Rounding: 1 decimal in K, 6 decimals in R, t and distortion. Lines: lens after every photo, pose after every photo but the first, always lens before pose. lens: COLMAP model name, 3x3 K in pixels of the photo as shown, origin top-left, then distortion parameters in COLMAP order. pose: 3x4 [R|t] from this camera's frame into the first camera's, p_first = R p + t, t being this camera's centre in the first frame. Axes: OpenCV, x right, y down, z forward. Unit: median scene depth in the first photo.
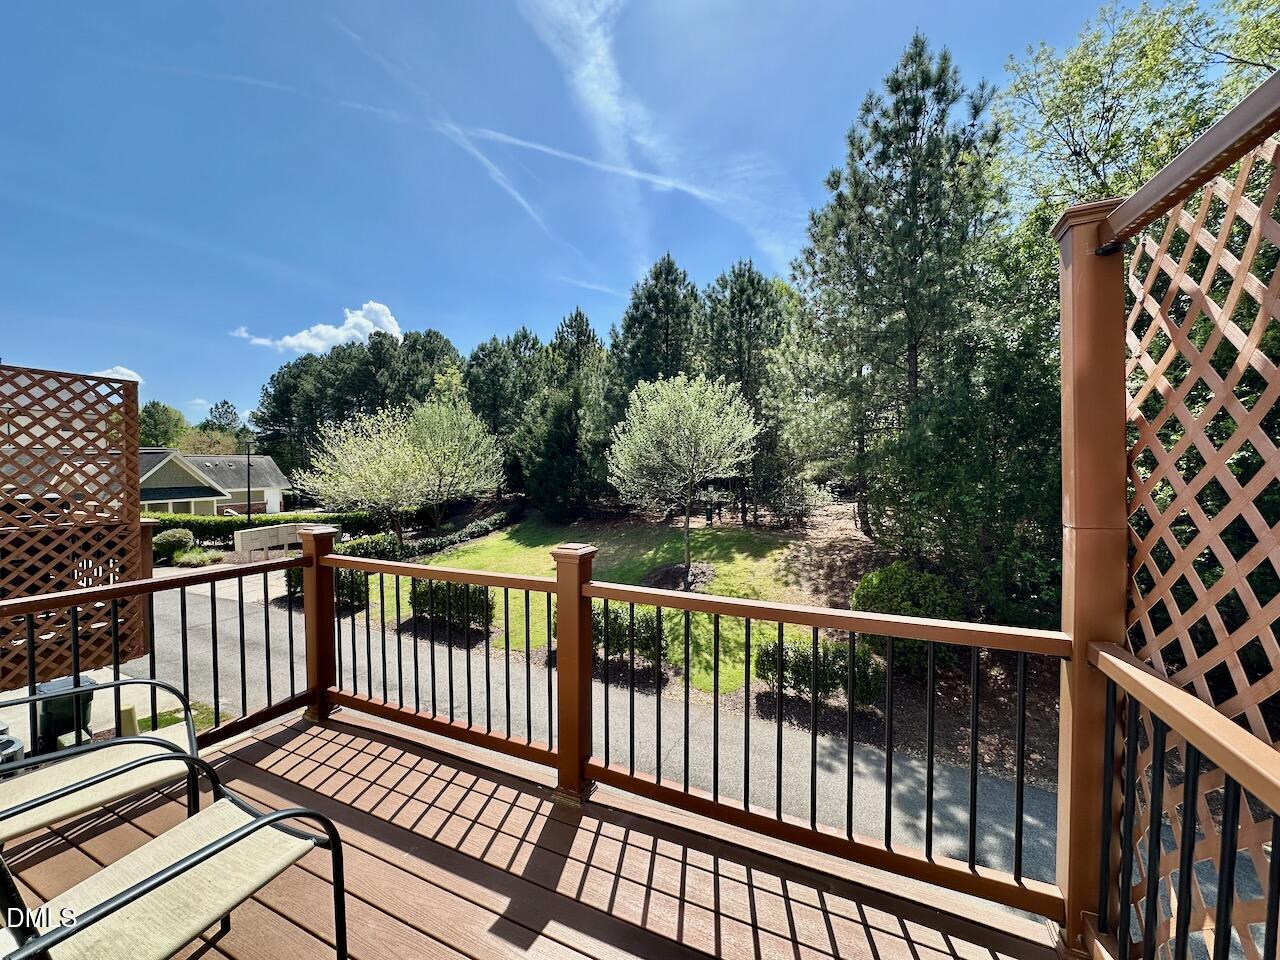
lens RADIAL K [[509.7, 0, 636.6], [0, 509.7, 481.5], [0, 0, 1]] dist [-0.001327, 0.000012]
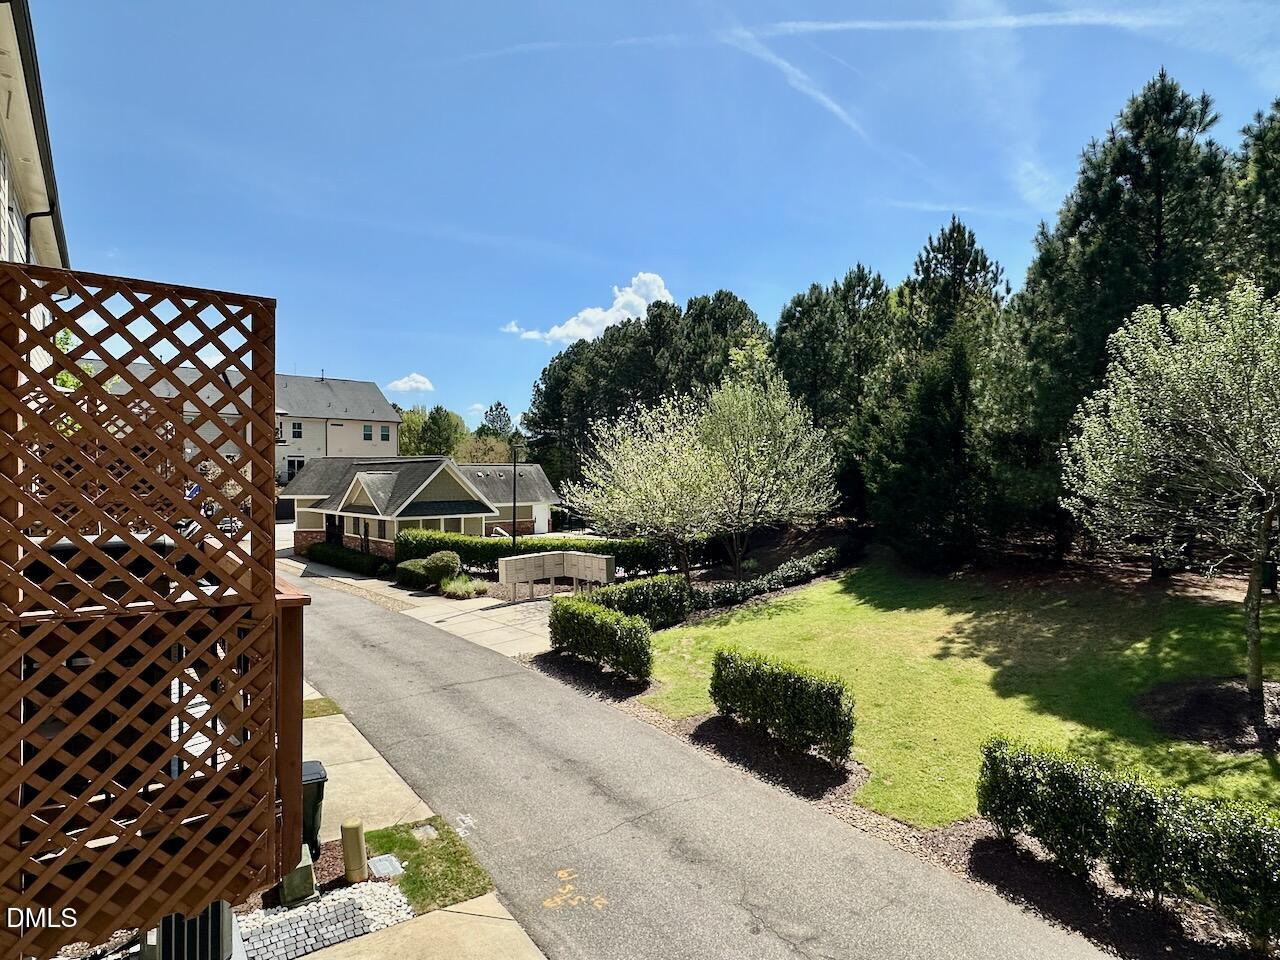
lens RADIAL K [[709.7, 0, 640.0], [0, 709.7, 480.0], [0, 0, 1]] dist [0.002780, 0.000190]
pose [[0.884650, 0.002338, -0.466251, -0.062115], [-0.013768, 0.999682, -0.021111, -0.003537], [0.466053, 0.025095, 0.884401, 0.095652]]
